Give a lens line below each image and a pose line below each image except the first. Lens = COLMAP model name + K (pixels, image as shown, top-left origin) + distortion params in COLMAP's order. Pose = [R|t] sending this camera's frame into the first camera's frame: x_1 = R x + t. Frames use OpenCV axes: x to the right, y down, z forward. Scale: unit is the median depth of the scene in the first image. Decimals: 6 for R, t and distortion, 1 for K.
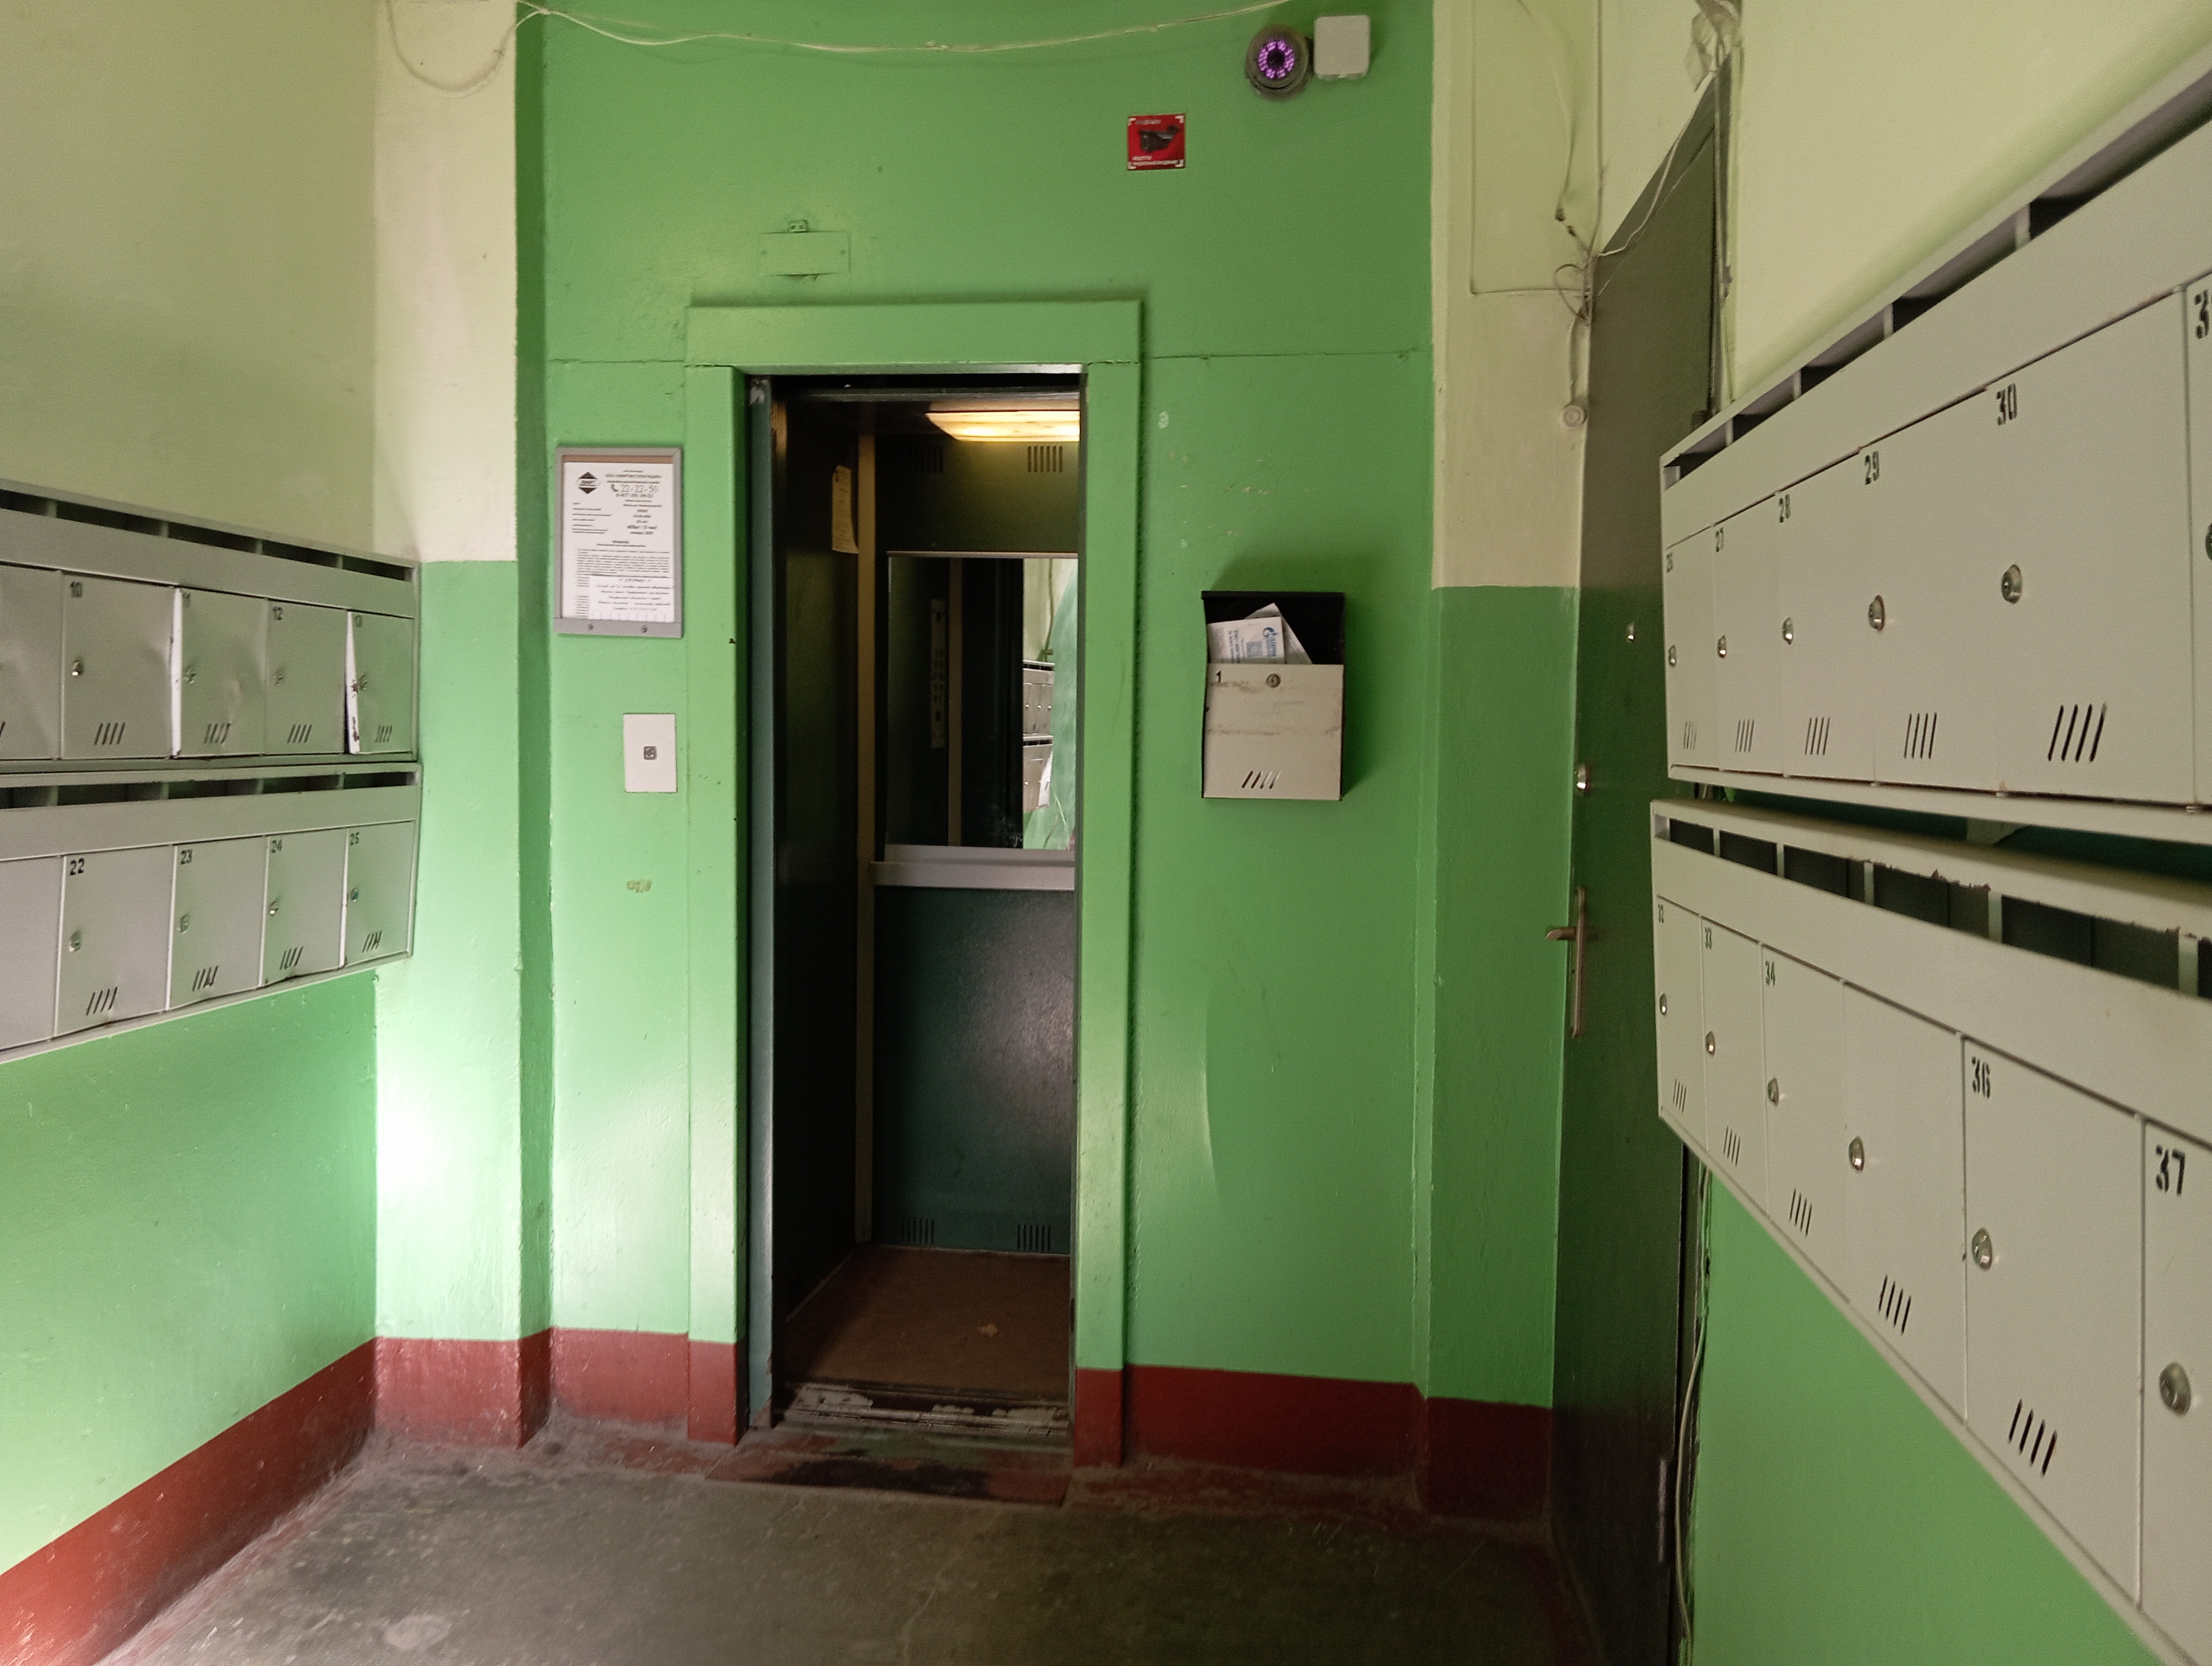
lens RADIAL K [[1810.8, 0, 1100.9], [0, 1810.8, 859.7], [0, 0, 1]] dist [0.081840, -0.188018]
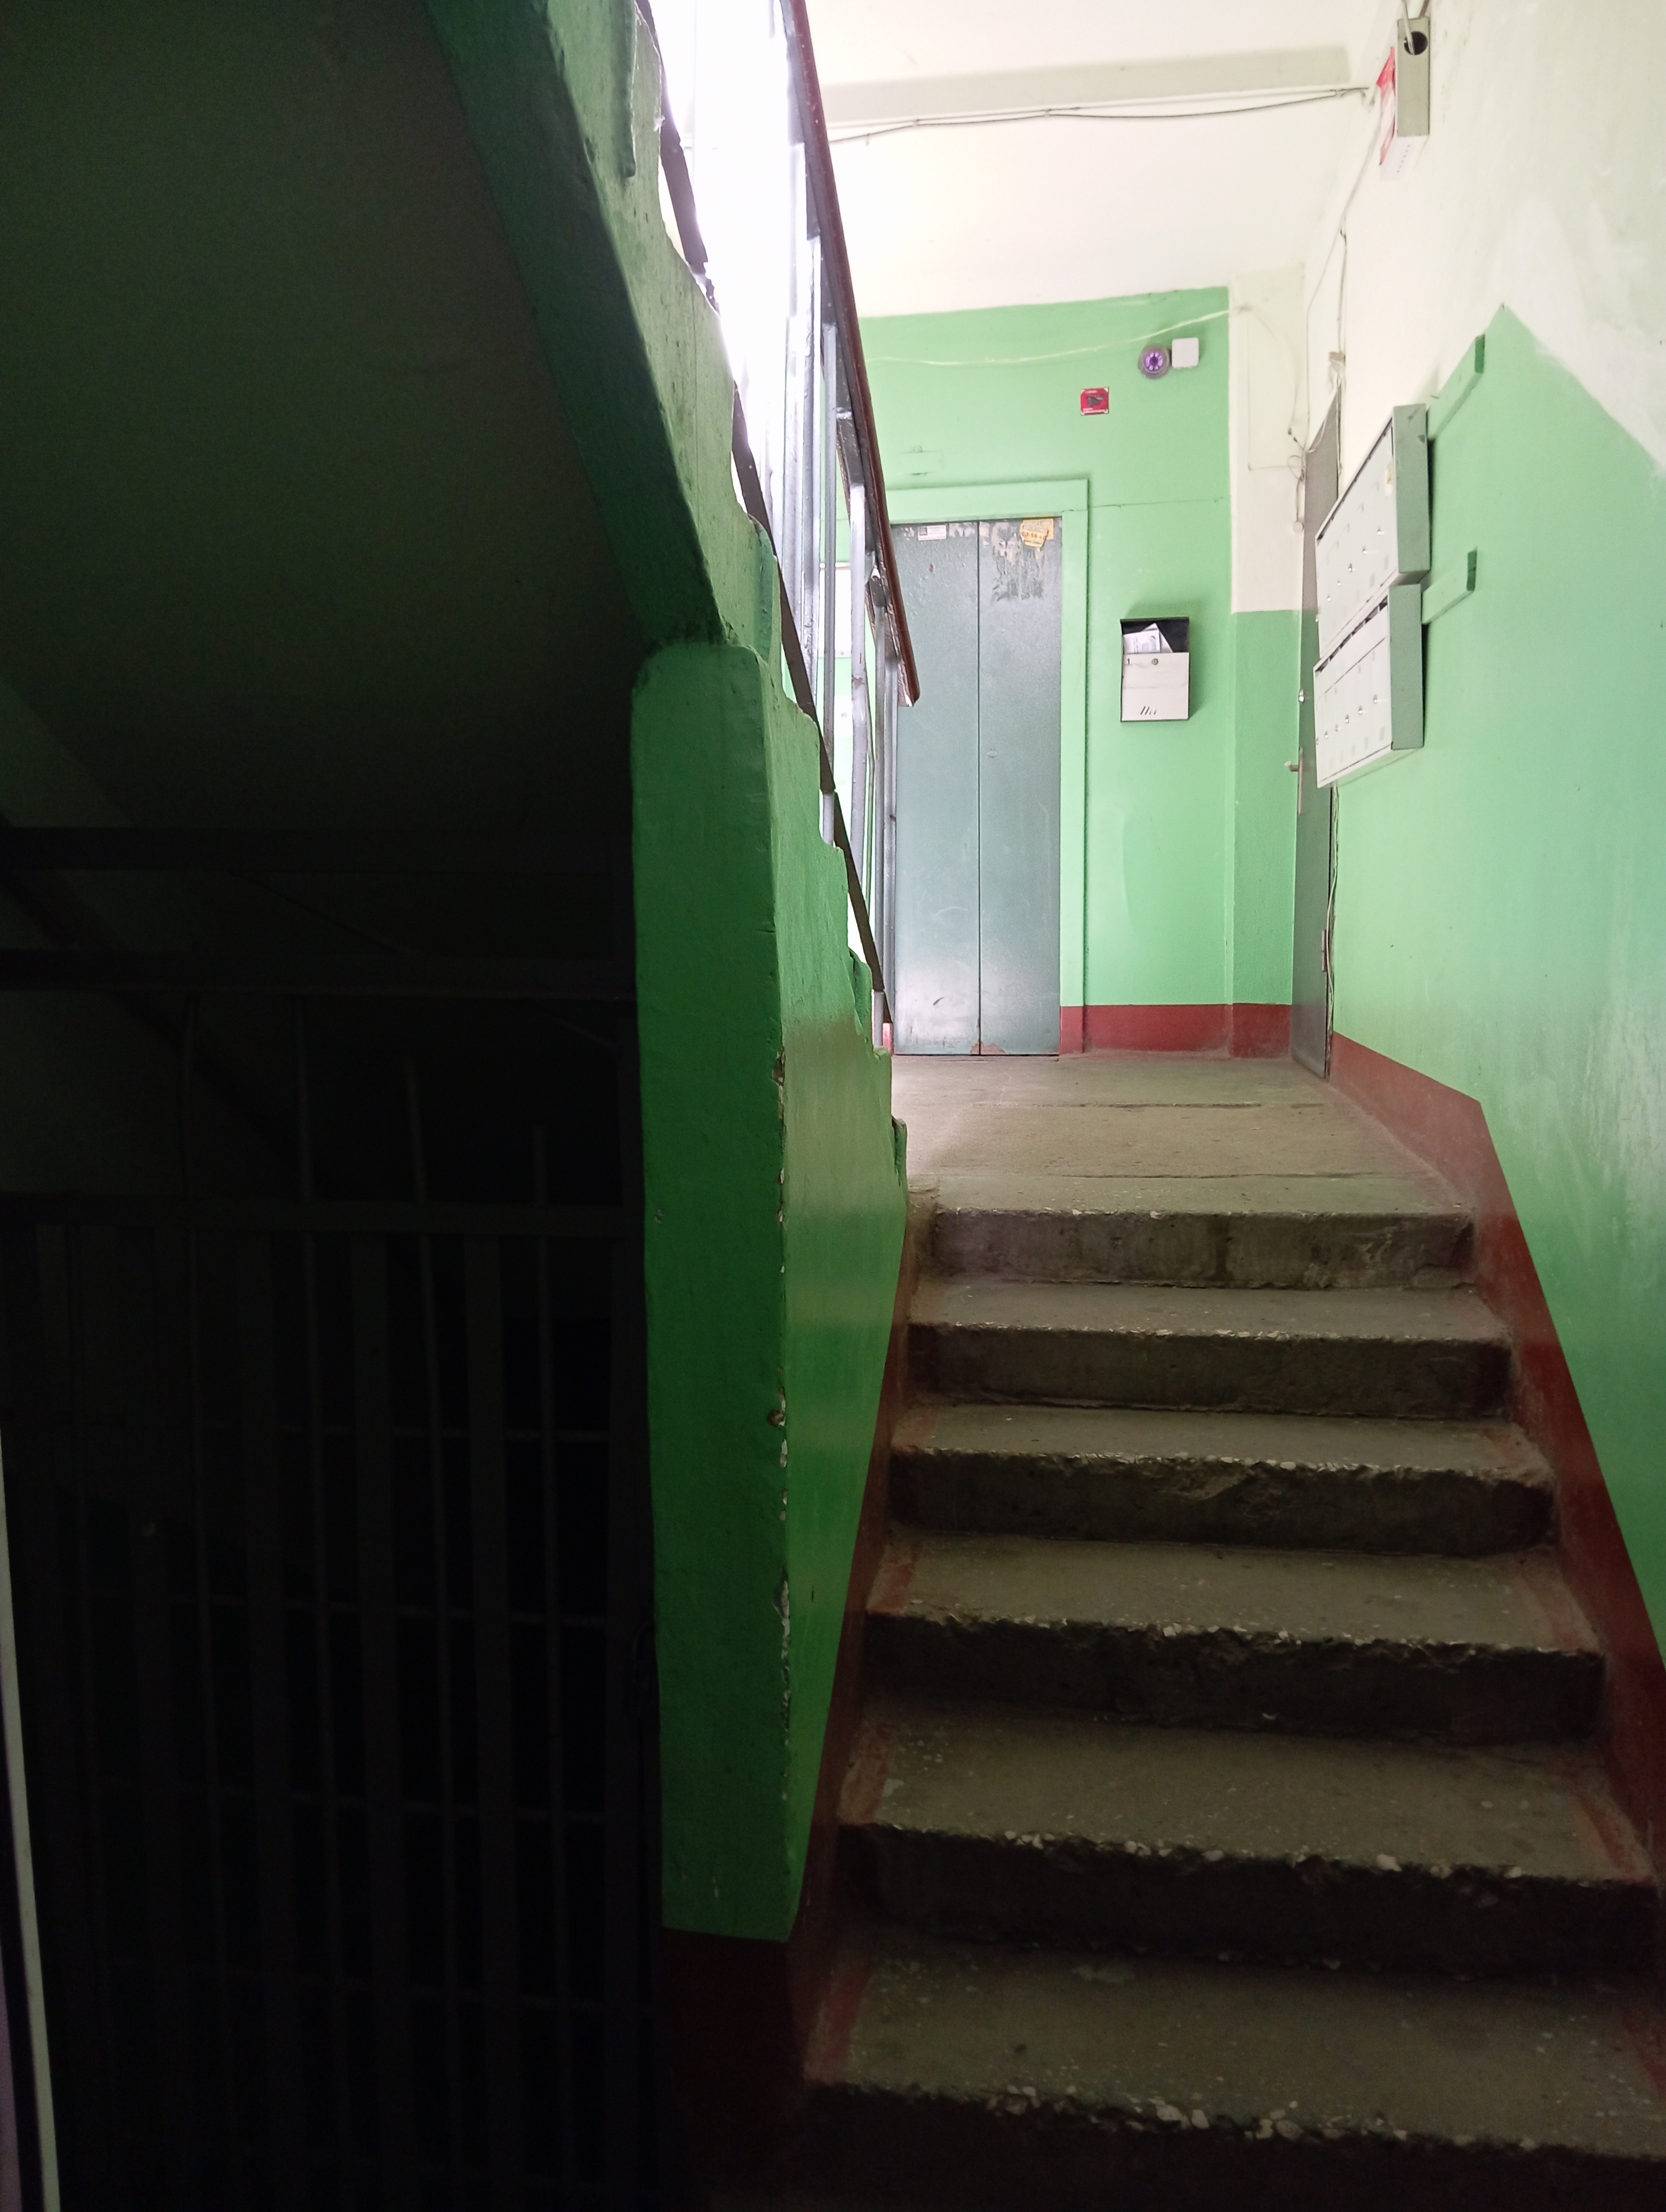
lens RADIAL K [[1810.8, 0, 814.5], [0, 1810.8, 1115.6], [0, 0, 1]] dist [0.081840, -0.188018]
pose [[0.998701, -0.021807, -0.046042, -0.212438], [0.024273, 0.998262, 0.053704, 0.302618], [0.044791, -0.054752, 0.997495, -1.145011]]
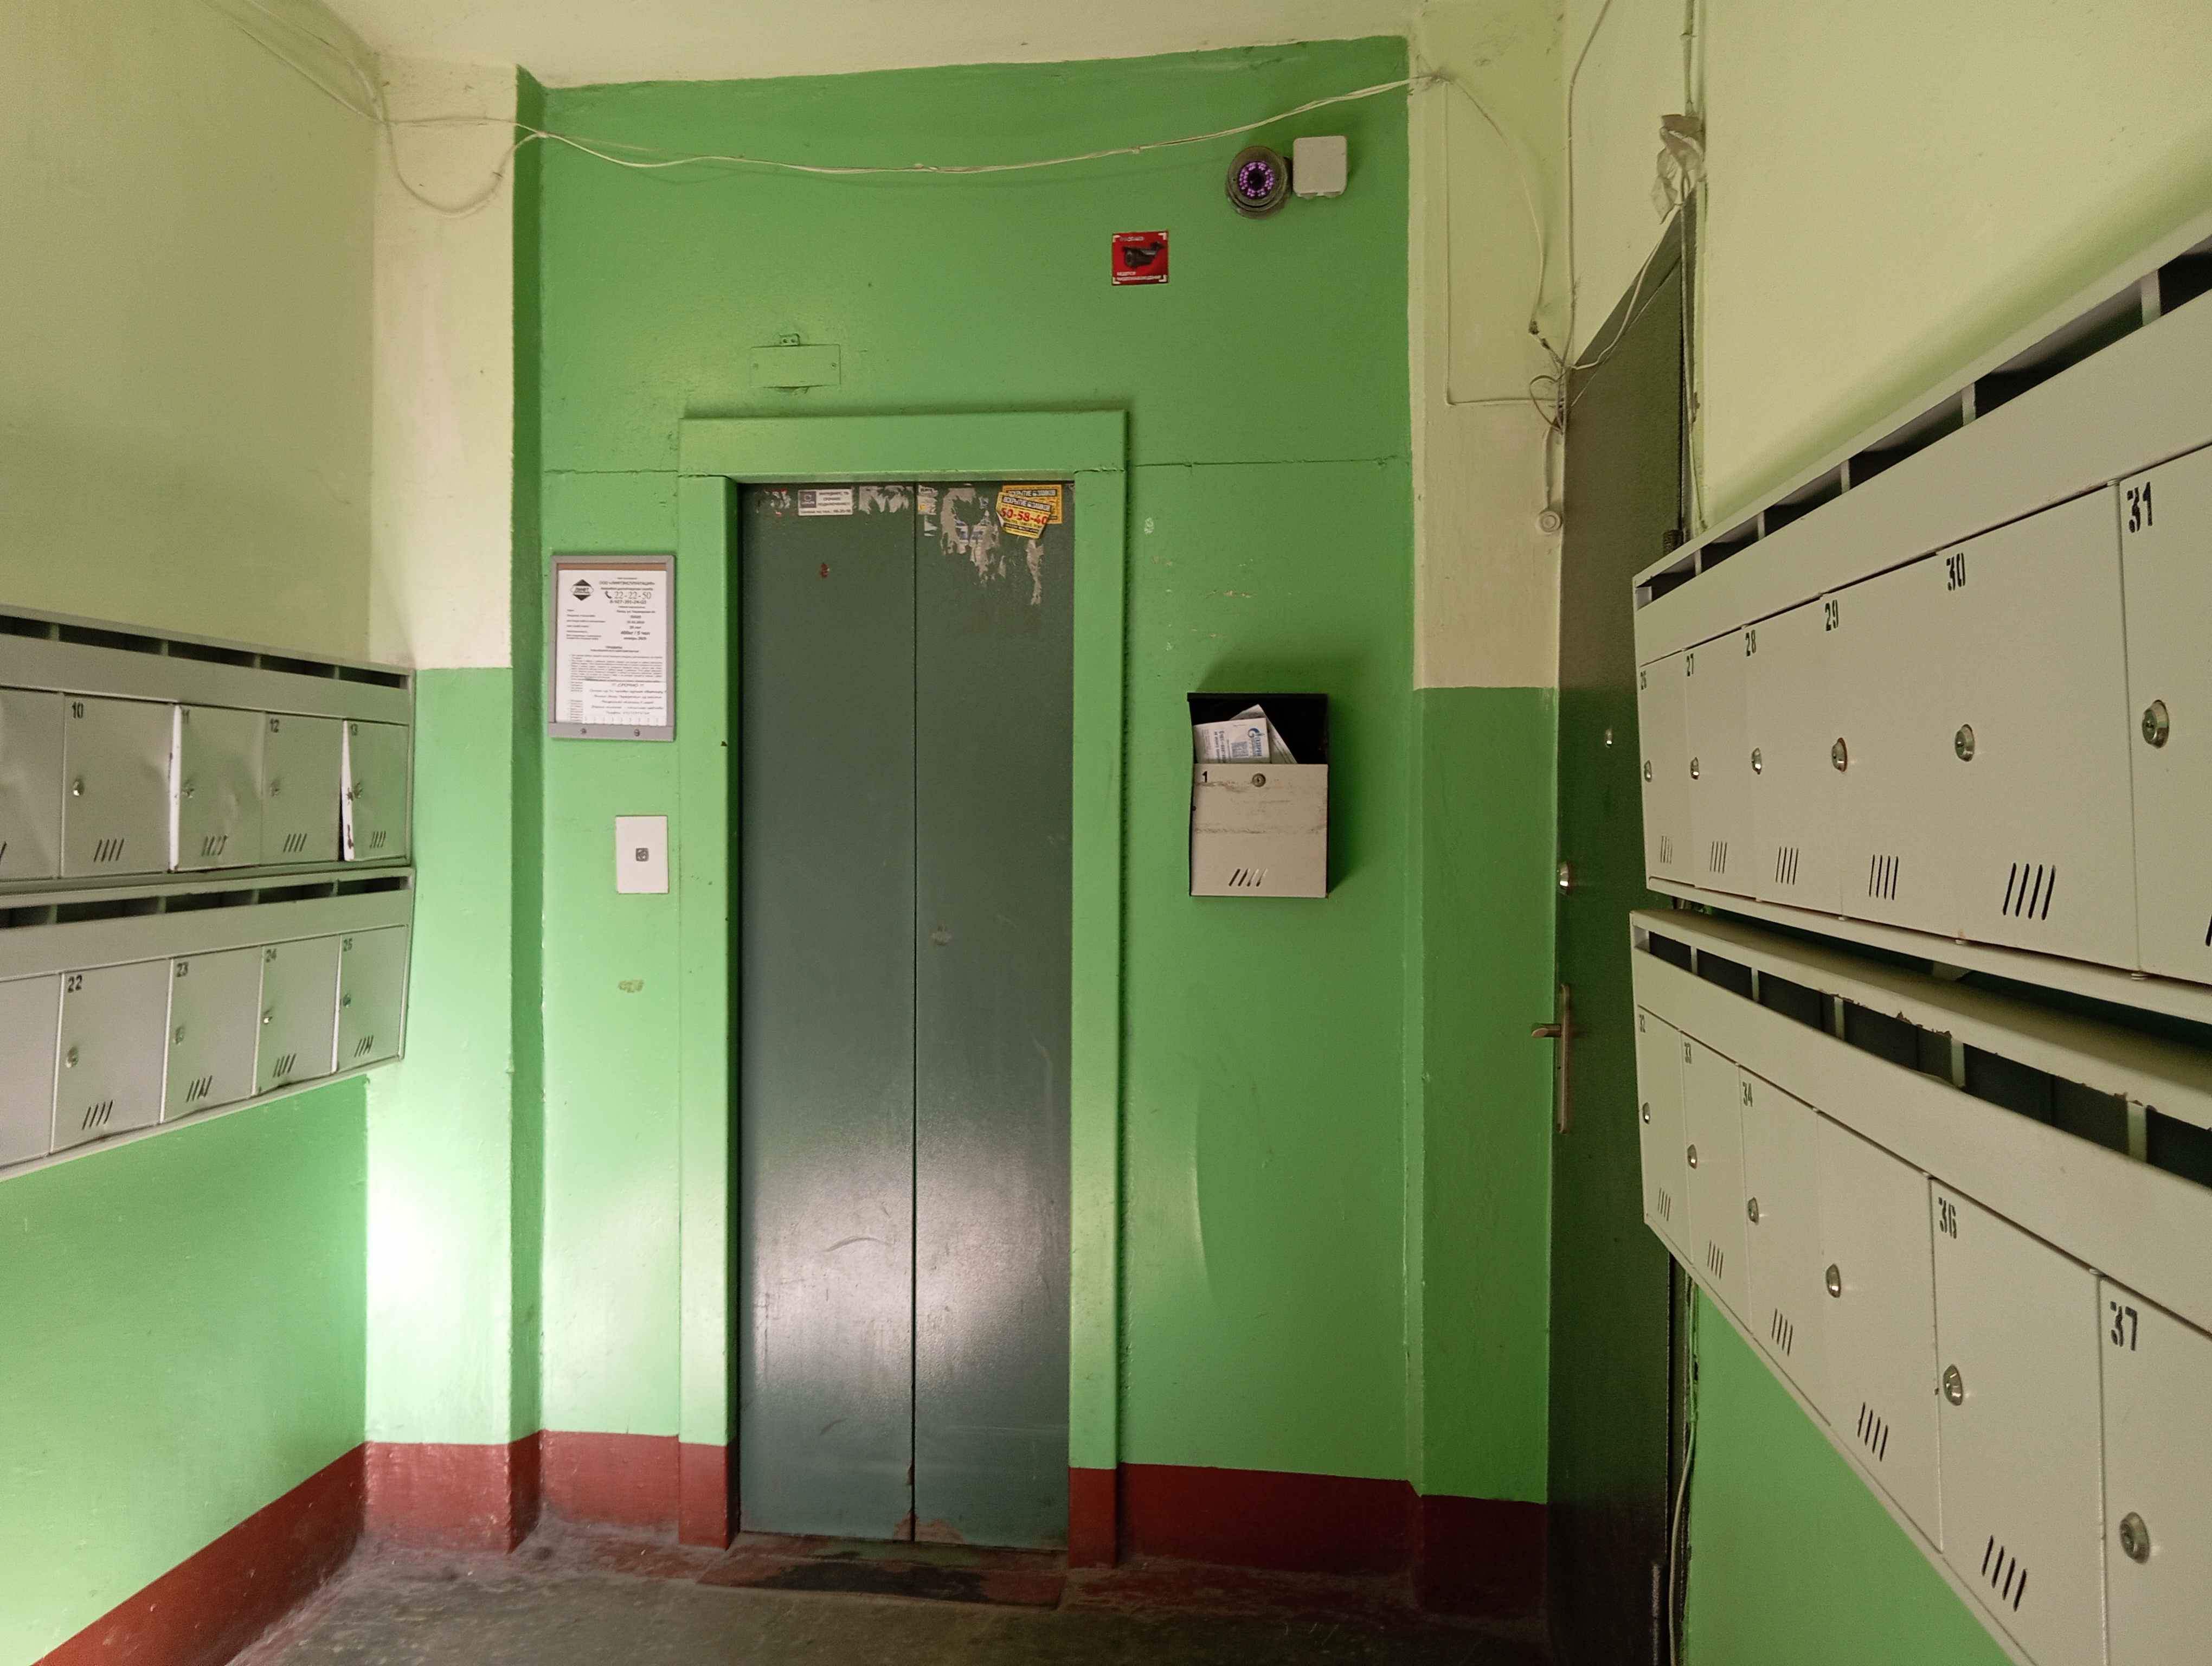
lens RADIAL K [[1824.7, 0, 1100.2], [0, 1824.7, 847.4], [0, 0, 1]] dist [0.087301, -0.193645]
pose [[0.999956, -0.007213, 0.006046, -0.000176], [0.007435, 0.999270, -0.037470, -0.023739], [-0.005771, 0.037514, 0.999279, -0.018593]]
